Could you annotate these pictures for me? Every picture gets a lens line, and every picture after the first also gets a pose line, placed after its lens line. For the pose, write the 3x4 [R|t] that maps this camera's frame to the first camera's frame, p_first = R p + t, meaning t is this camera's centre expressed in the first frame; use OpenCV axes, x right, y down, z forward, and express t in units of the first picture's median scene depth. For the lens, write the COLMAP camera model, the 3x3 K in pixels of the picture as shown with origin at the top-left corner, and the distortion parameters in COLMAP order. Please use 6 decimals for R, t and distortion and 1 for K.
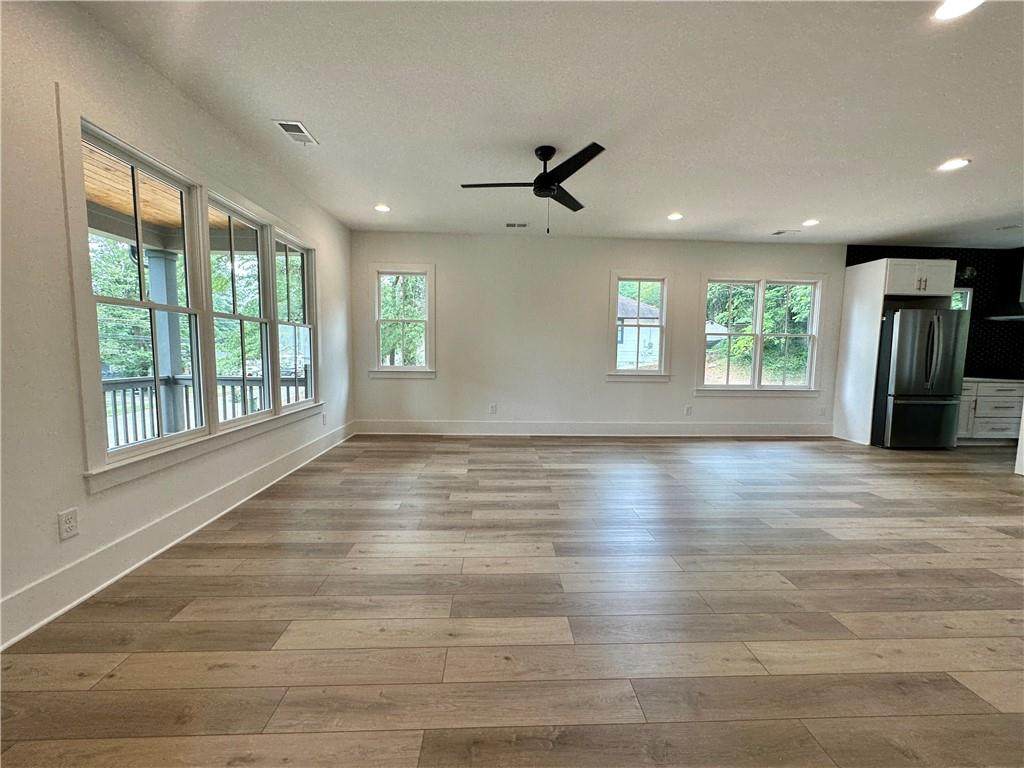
lens RADIAL K [[415.2, 0, 512.0], [0, 415.2, 384.0], [0, 0, 1]] dist [-0.006778, -0.000039]
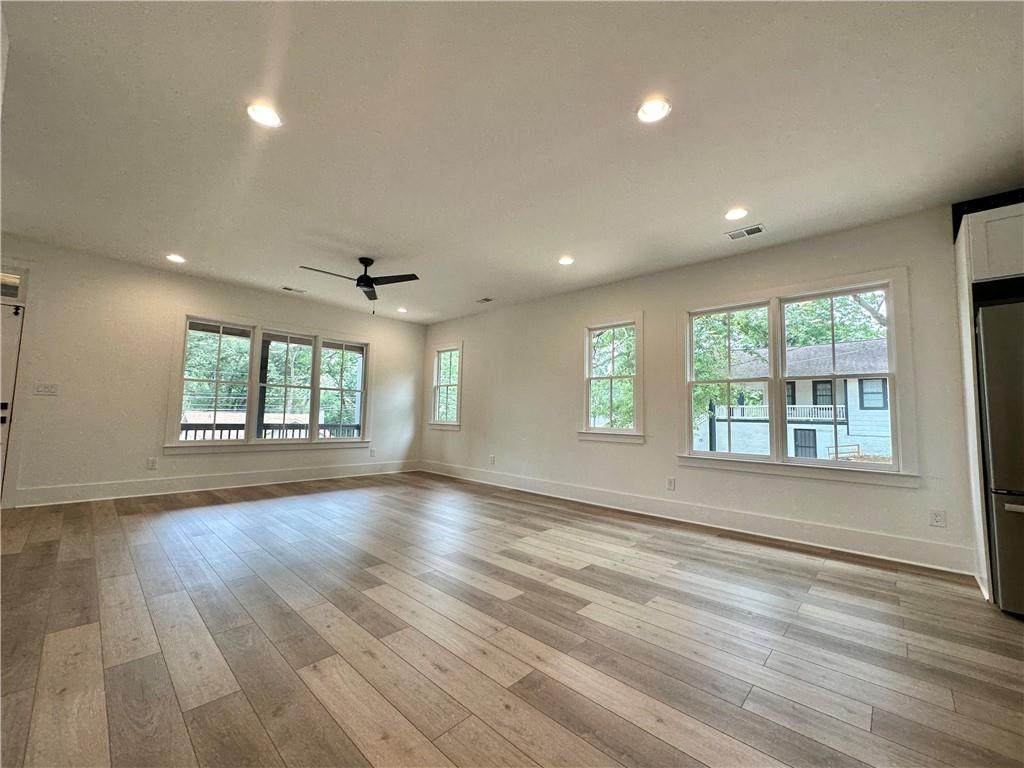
lens RADIAL K [[417.8, 0, 512.0], [0, 417.8, 384.0], [0, 0, 1]] dist [0.001691, 0.000137]
pose [[0.686017, -0.054389, -0.725550, 0.878674], [-0.069052, 0.987834, -0.139339, 0.012841], [0.724302, 0.145689, 0.673915, 0.278221]]
